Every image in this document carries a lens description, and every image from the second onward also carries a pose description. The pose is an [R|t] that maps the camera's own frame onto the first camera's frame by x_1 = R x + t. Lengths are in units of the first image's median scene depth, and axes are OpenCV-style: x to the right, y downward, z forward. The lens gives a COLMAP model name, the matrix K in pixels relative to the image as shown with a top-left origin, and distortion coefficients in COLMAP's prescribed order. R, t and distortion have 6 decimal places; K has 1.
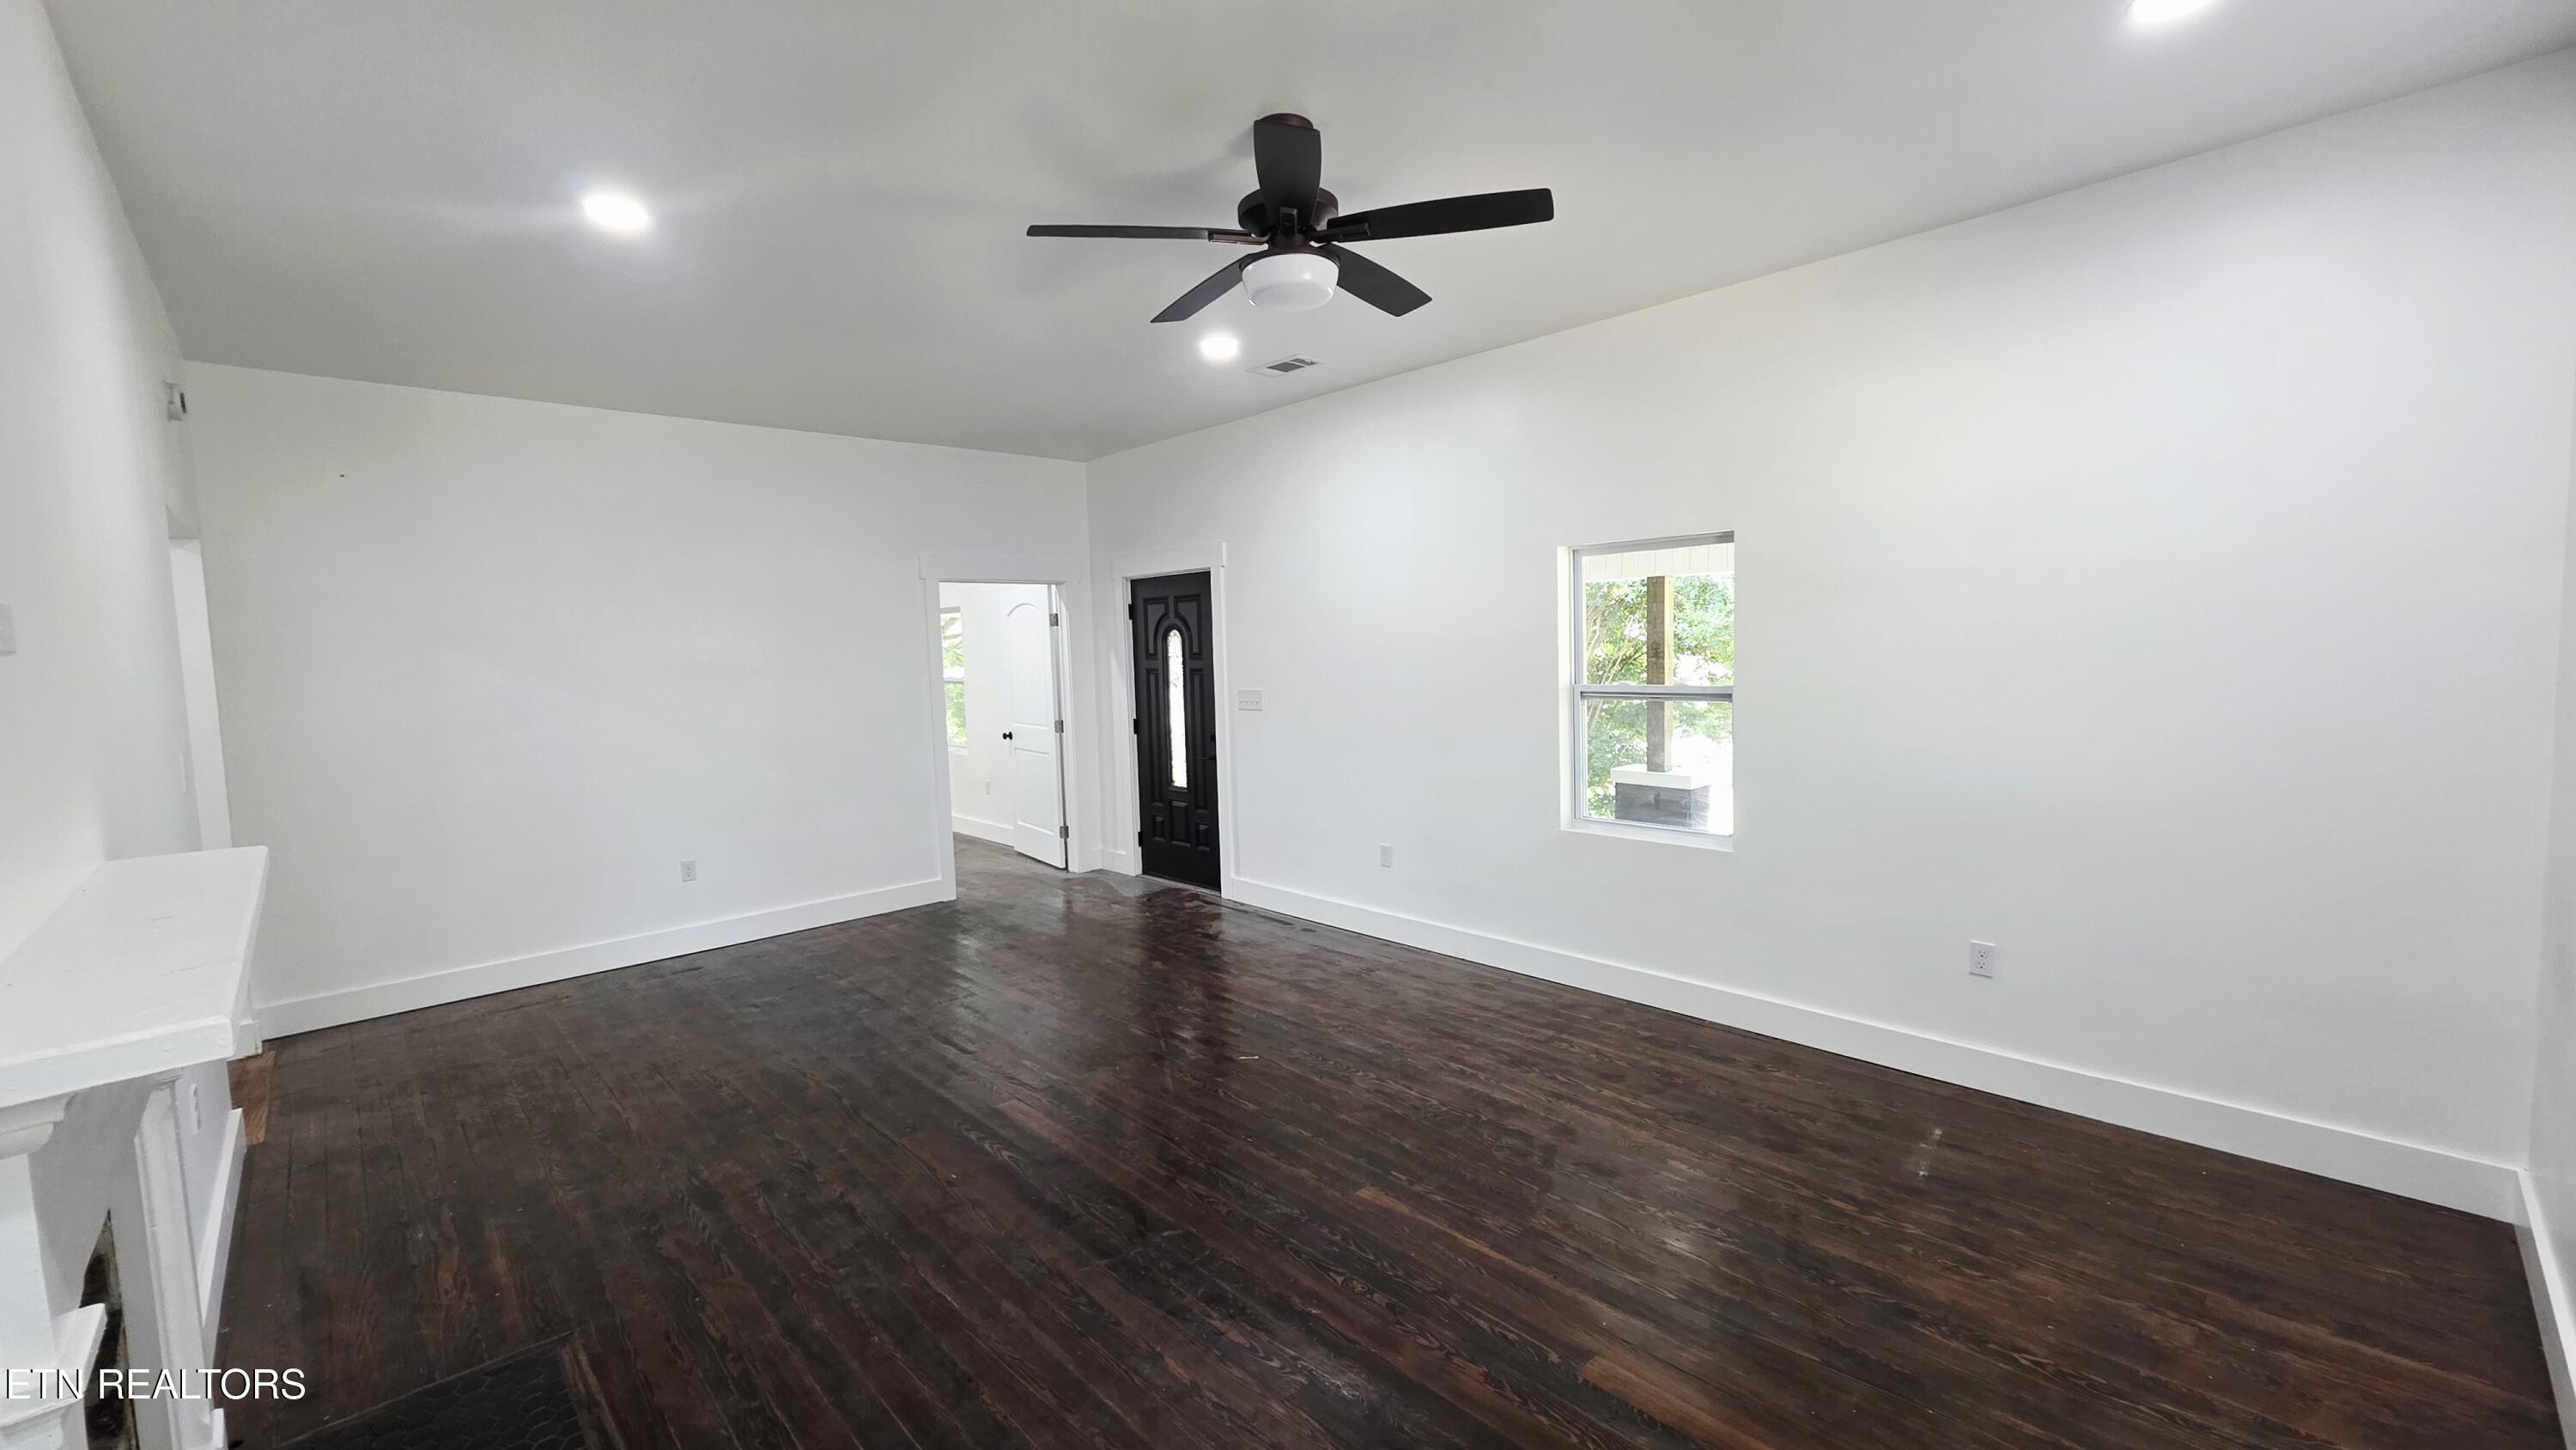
lens RADIAL K [[1034.6, 0, 1279.8], [0, 1034.6, 733.7], [0, 0, 1]] dist [0.002714, 0.000083]
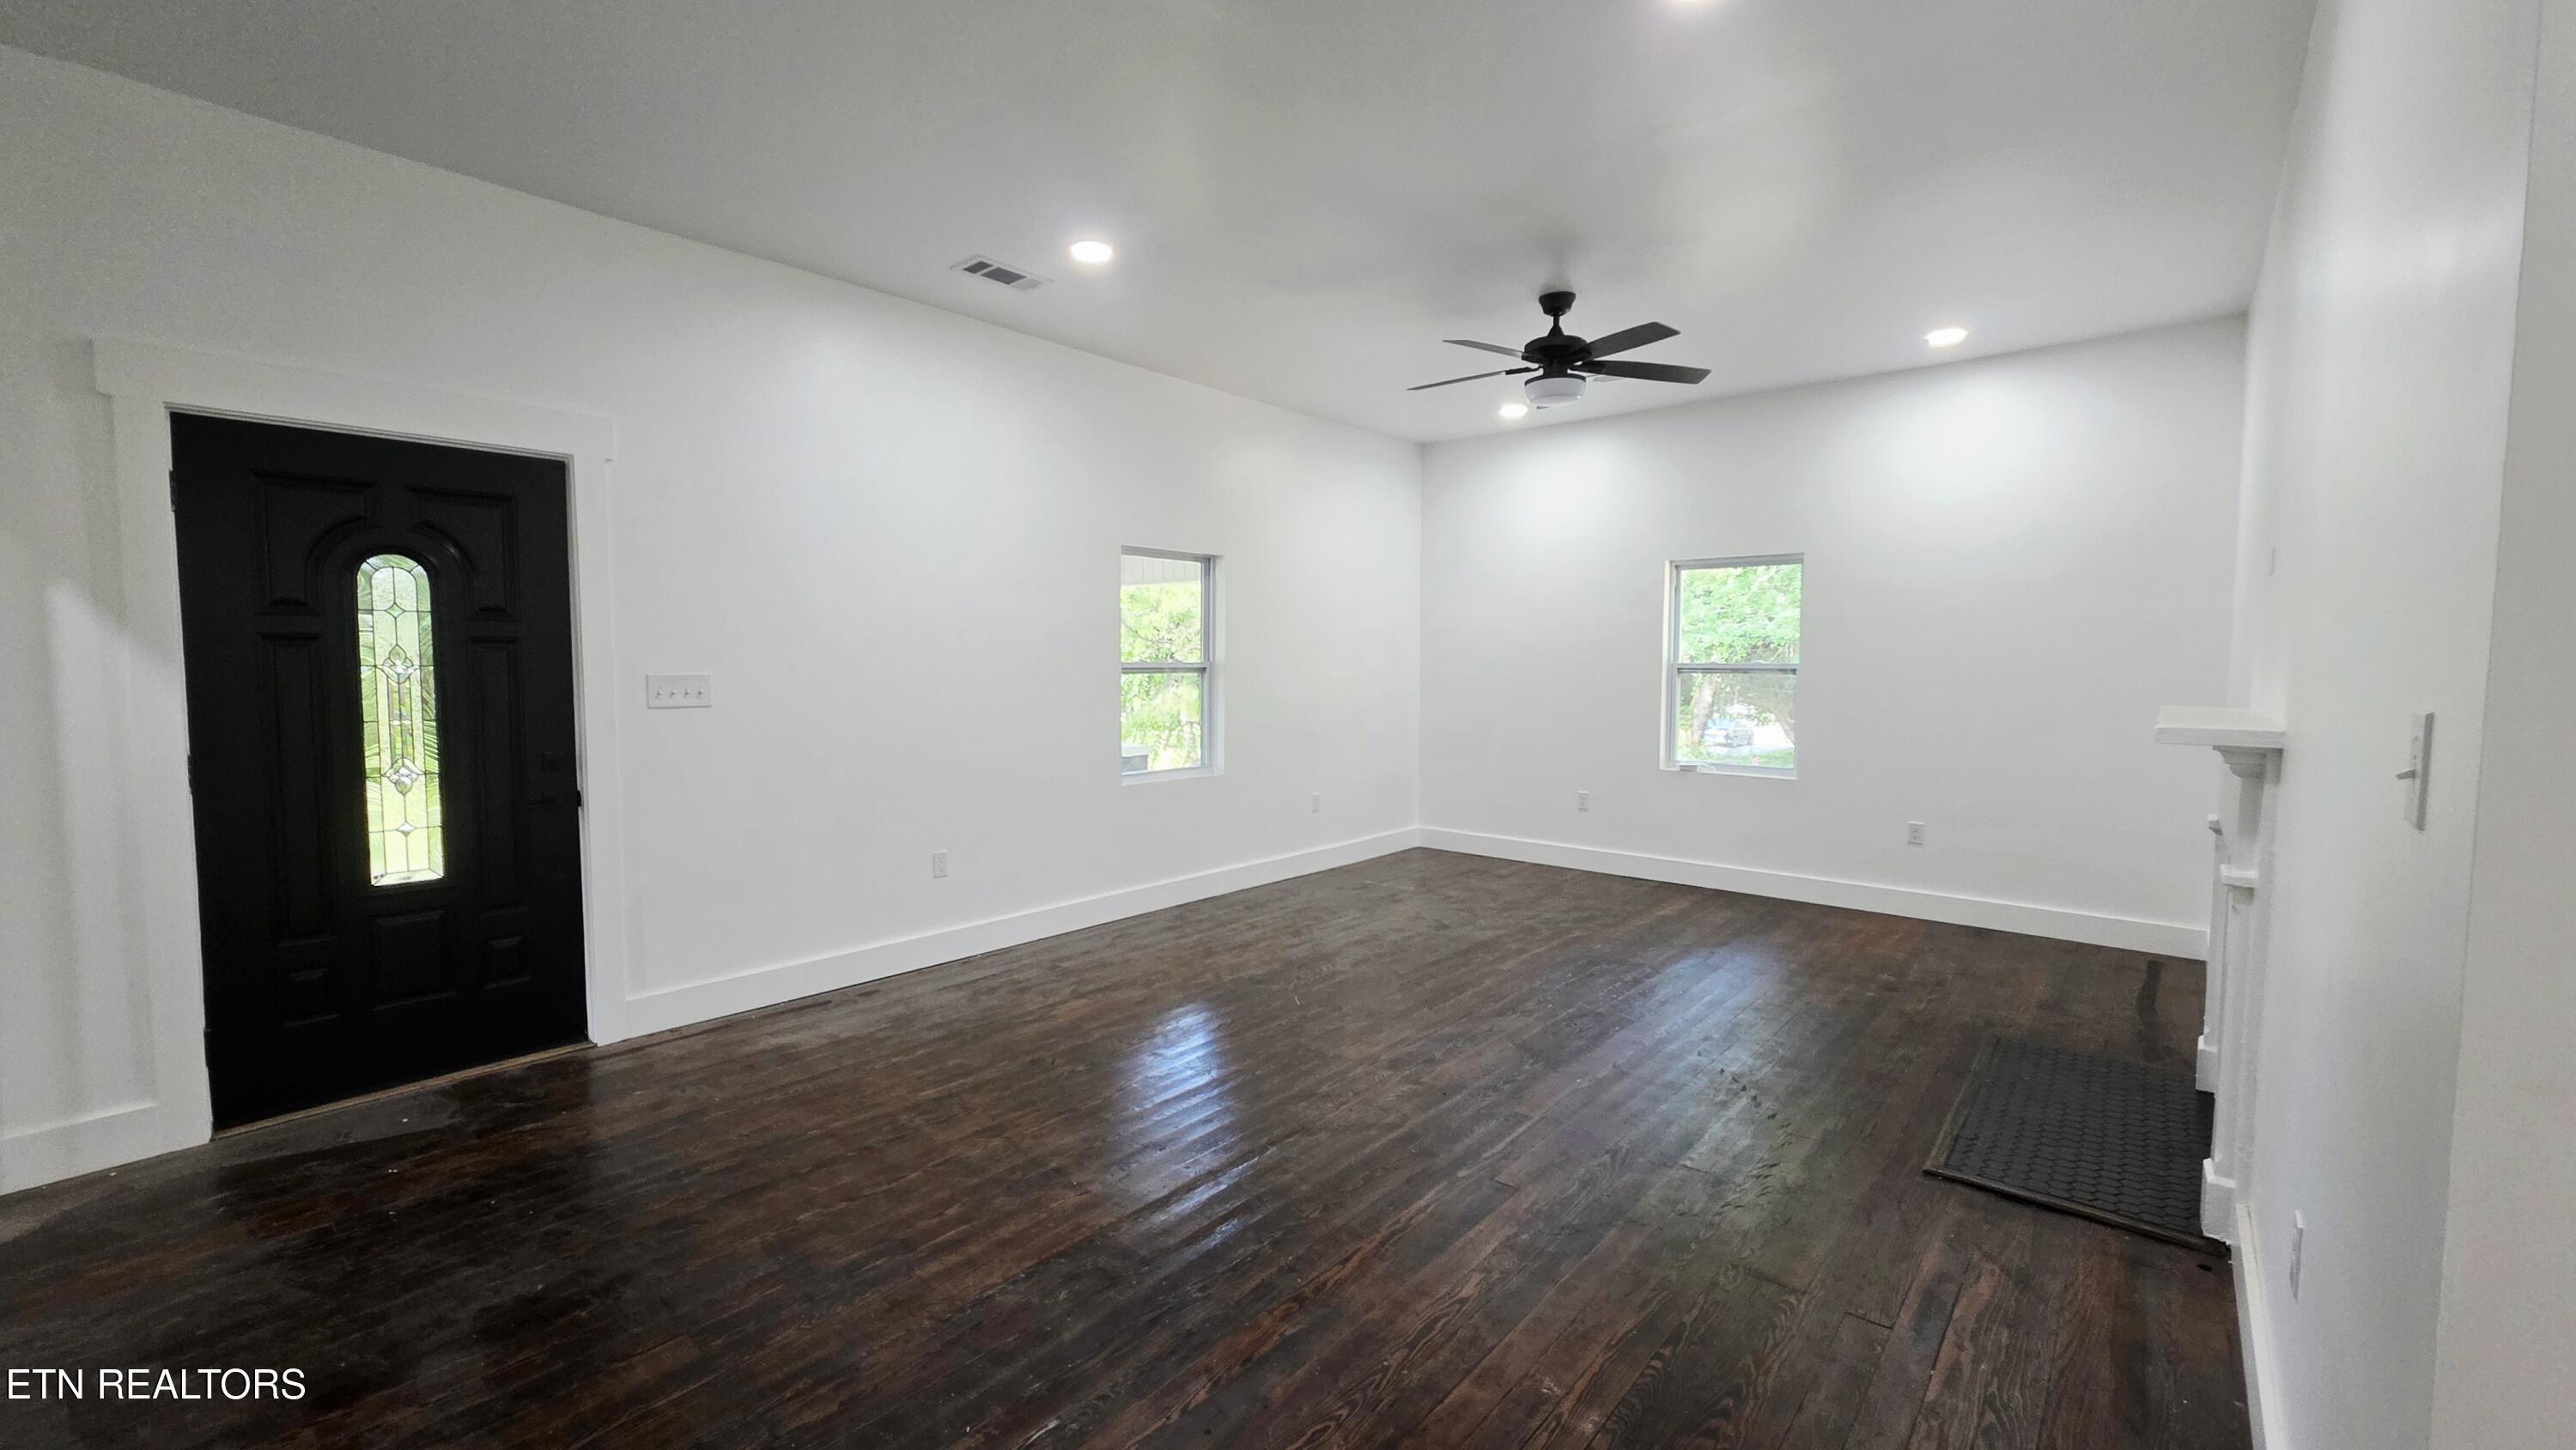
lens RADIAL K [[1034.6, 0, 1298.5], [0, 1034.6, 730.0], [0, 0, 1]] dist [0.002714, 0.000083]
pose [[-0.117199, -0.042933, 0.992180, -0.862974], [0.089097, 0.994582, 0.053561, -0.012048], [-0.989104, 0.094677, -0.112739, 0.889500]]
